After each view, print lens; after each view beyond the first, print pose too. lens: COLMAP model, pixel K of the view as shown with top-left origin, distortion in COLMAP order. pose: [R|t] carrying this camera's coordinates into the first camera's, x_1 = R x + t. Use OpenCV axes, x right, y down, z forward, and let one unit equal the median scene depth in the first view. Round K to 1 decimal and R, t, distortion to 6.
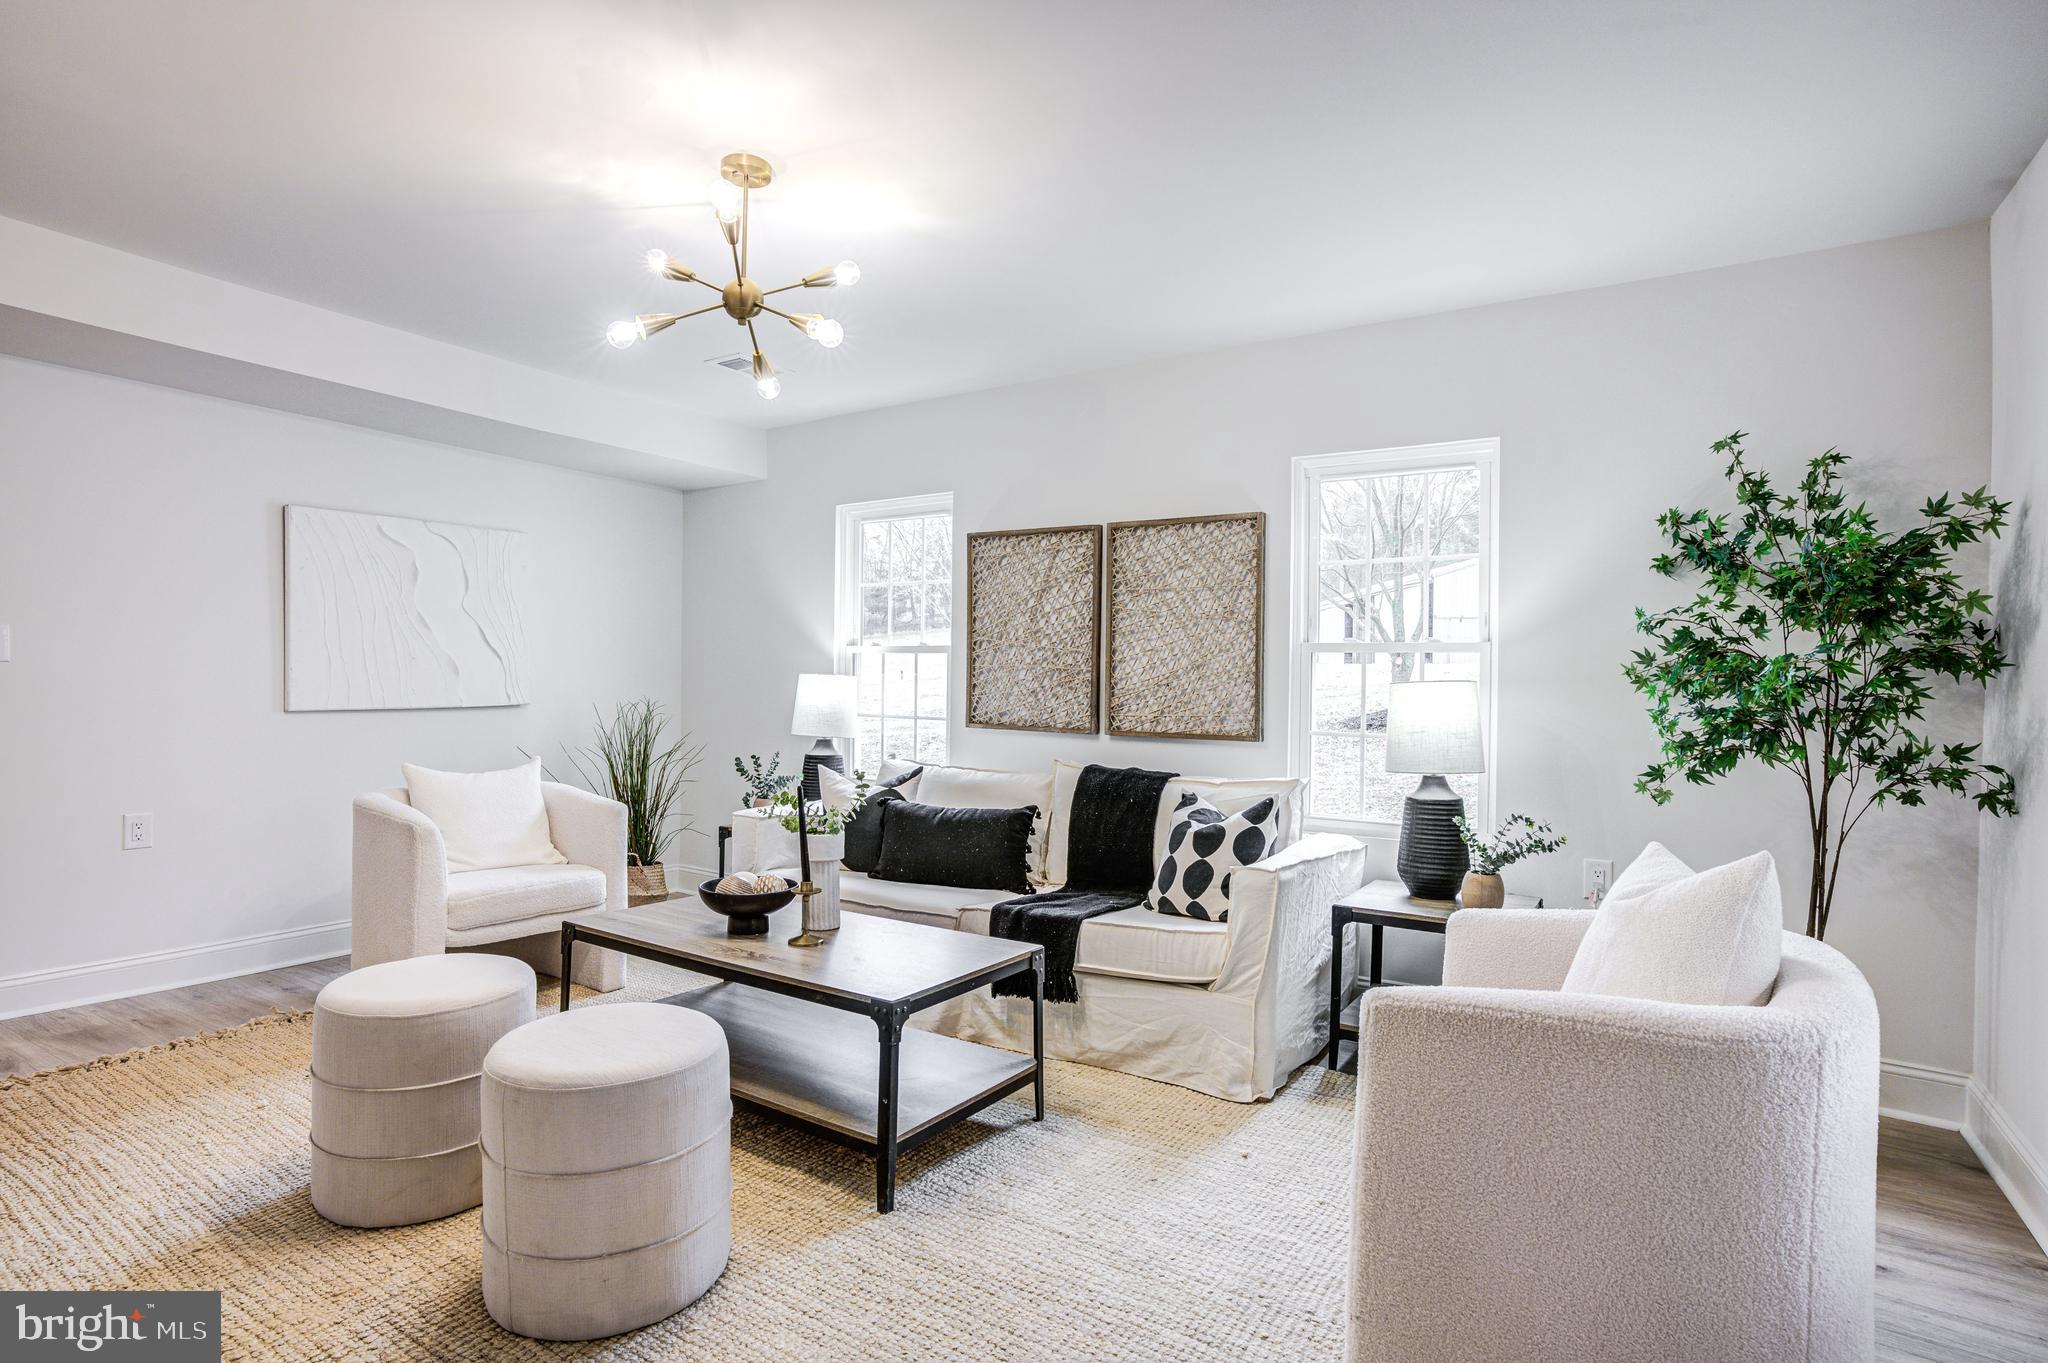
lens RADIAL K [[1044.4, 0, 1027.3], [0, 1044.4, 667.7], [0, 0, 1]] dist [-0.034808, 0.011963]
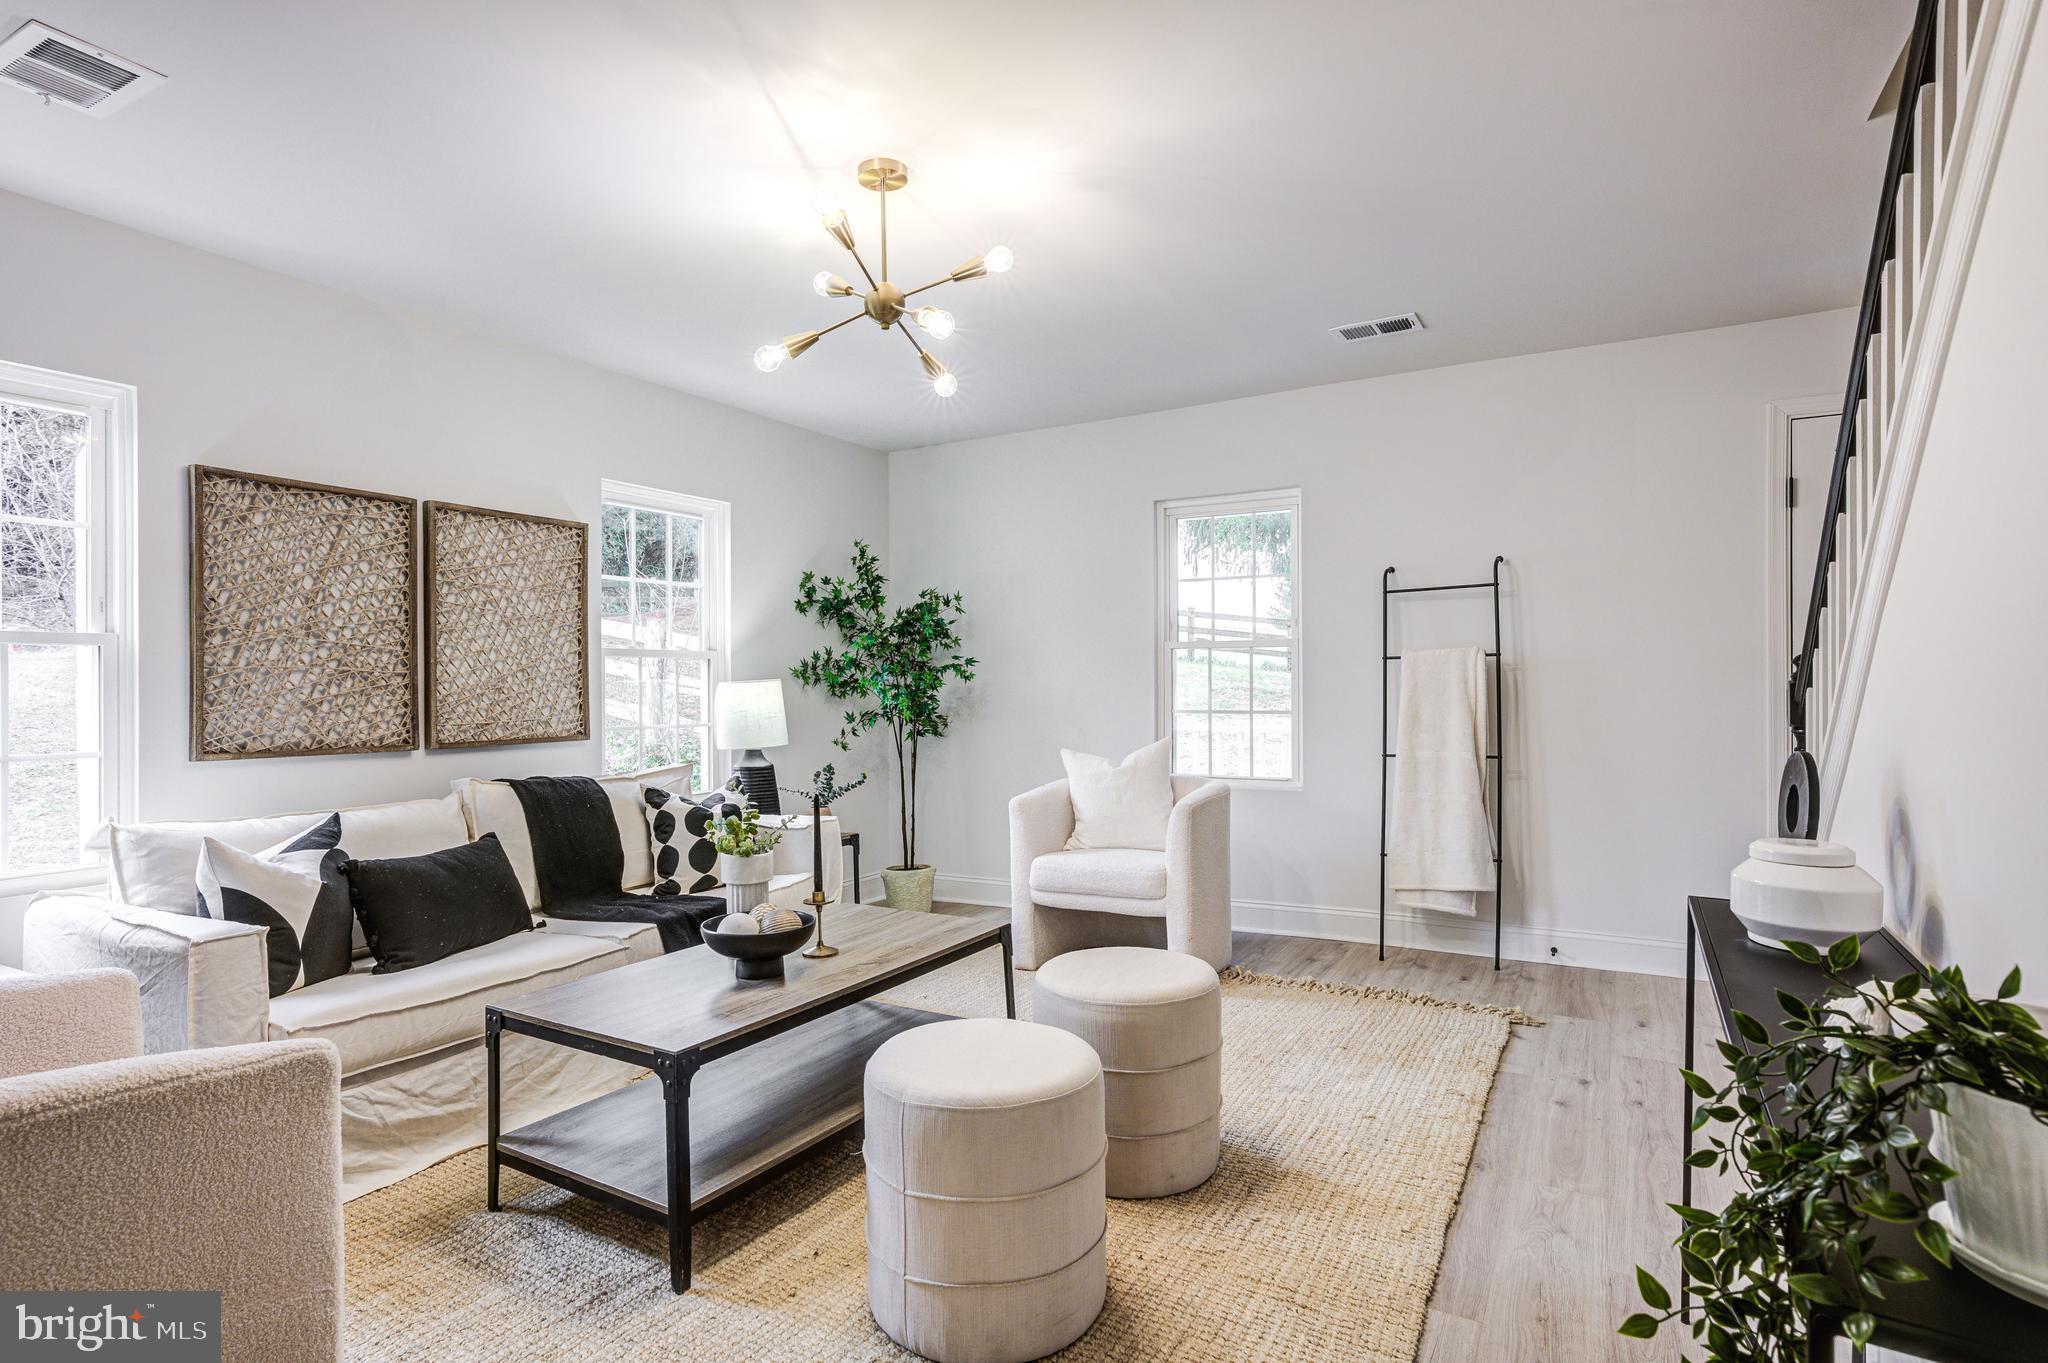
lens RADIAL K [[1044.4, 0, 1014.1], [0, 1044.4, 683.8], [0, 0, 1]] dist [-0.034808, 0.011963]
pose [[-0.041626, -0.018078, 0.998970, -0.826488], [-0.007953, 0.999811, 0.017762, -0.008225], [-0.999102, -0.007205, -0.041762, 0.588026]]
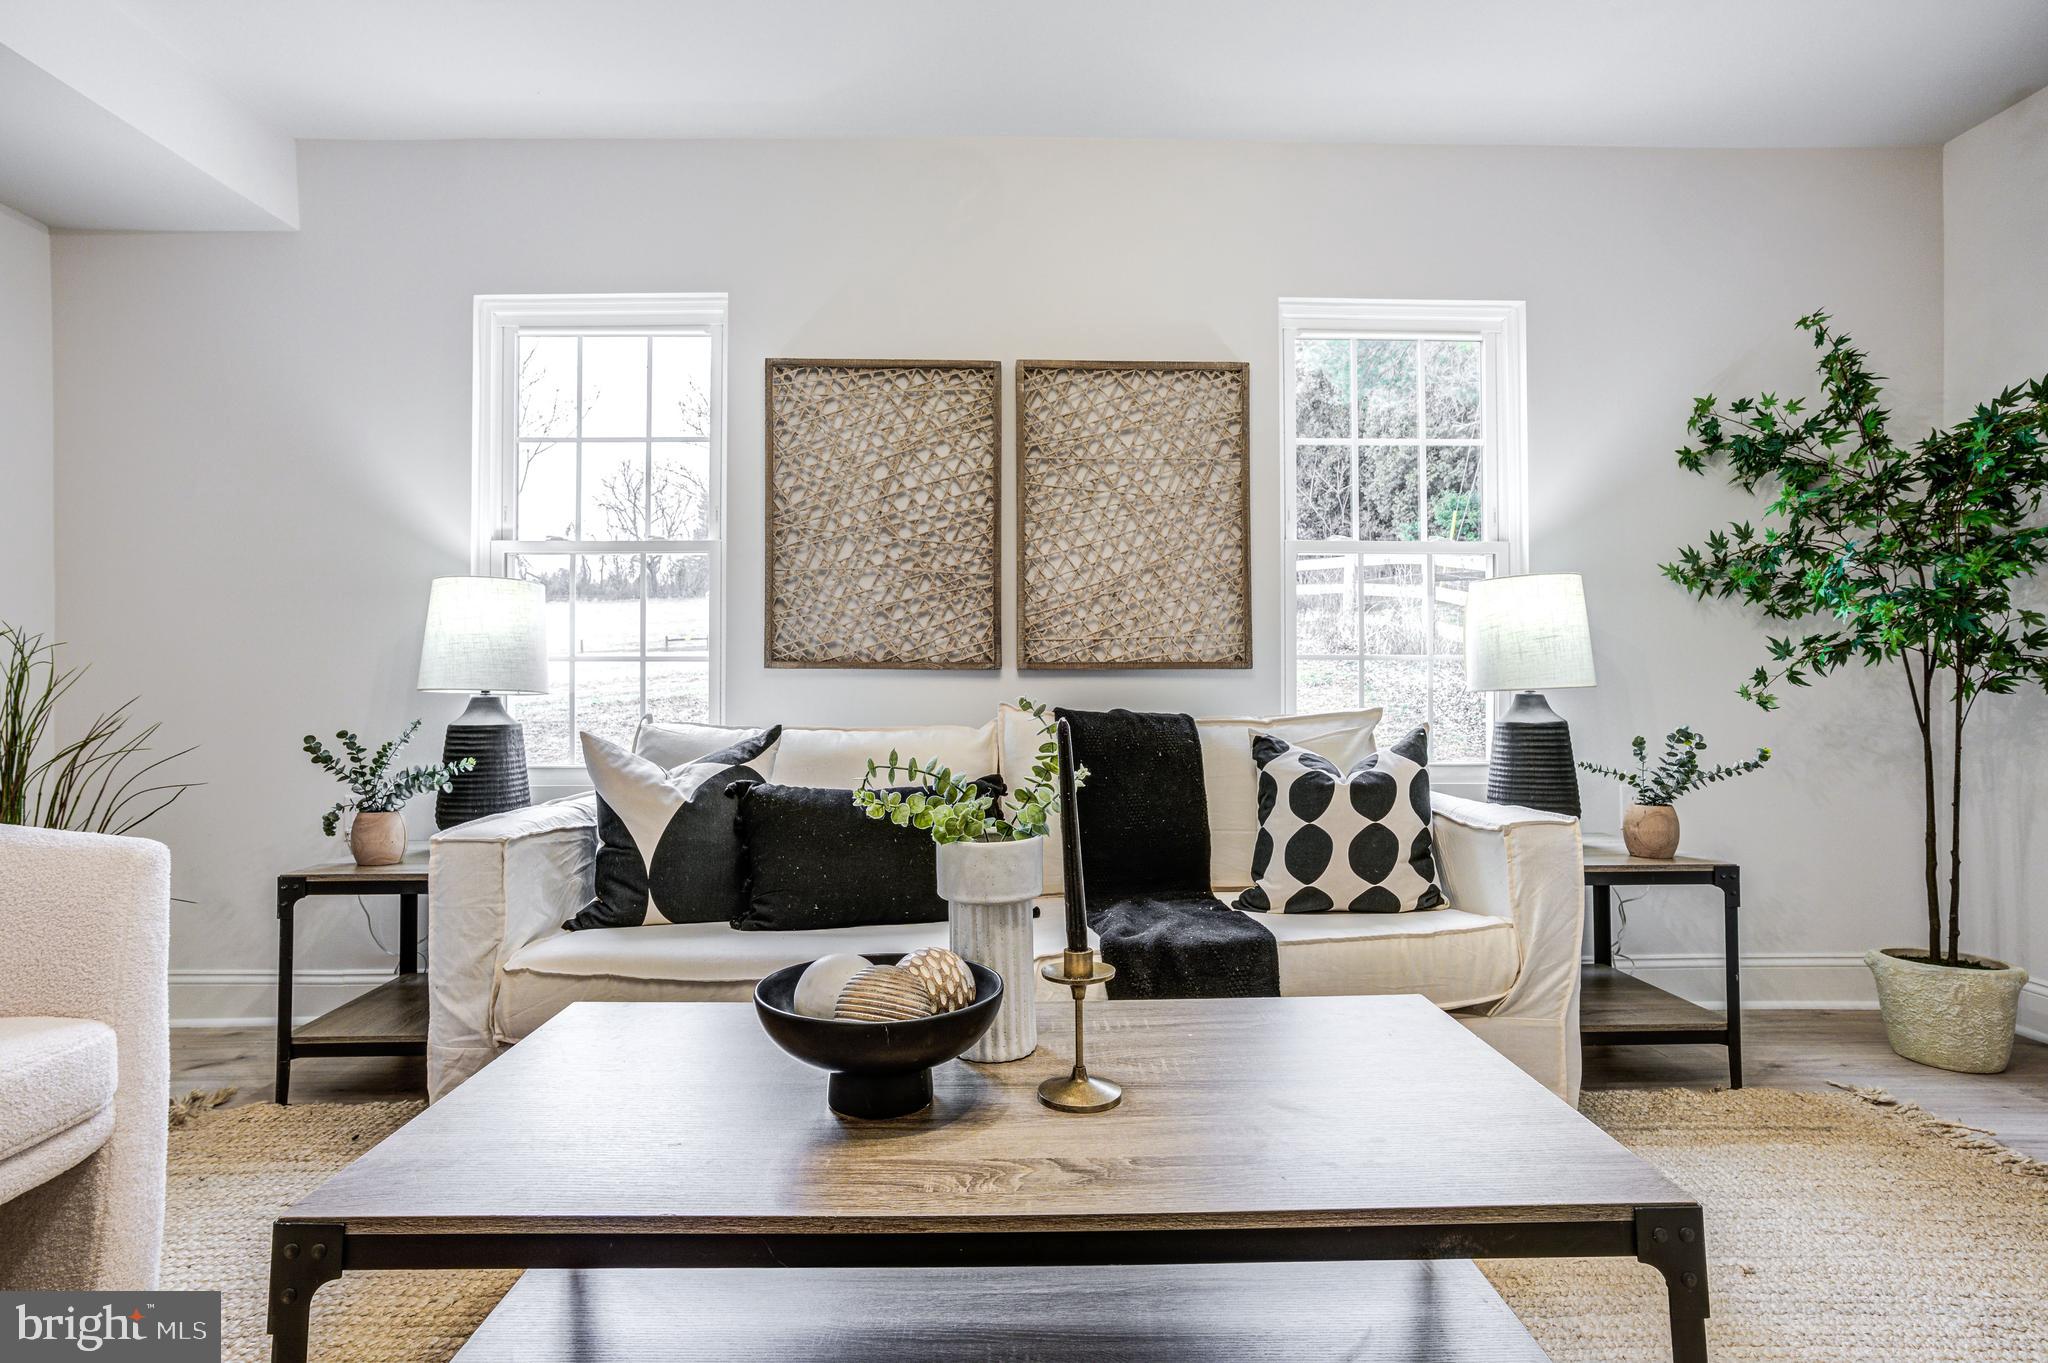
lens RADIAL K [[1044.4, 0, 1025.4], [0, 1044.4, 654.3], [0, 0, 1]] dist [-0.034808, 0.011963]
pose [[0.830046, -0.005013, 0.557672, -0.315964], [0.008618, 0.999955, -0.003839, 0.060146], [-0.557628, 0.007992, 0.830053, 0.454127]]
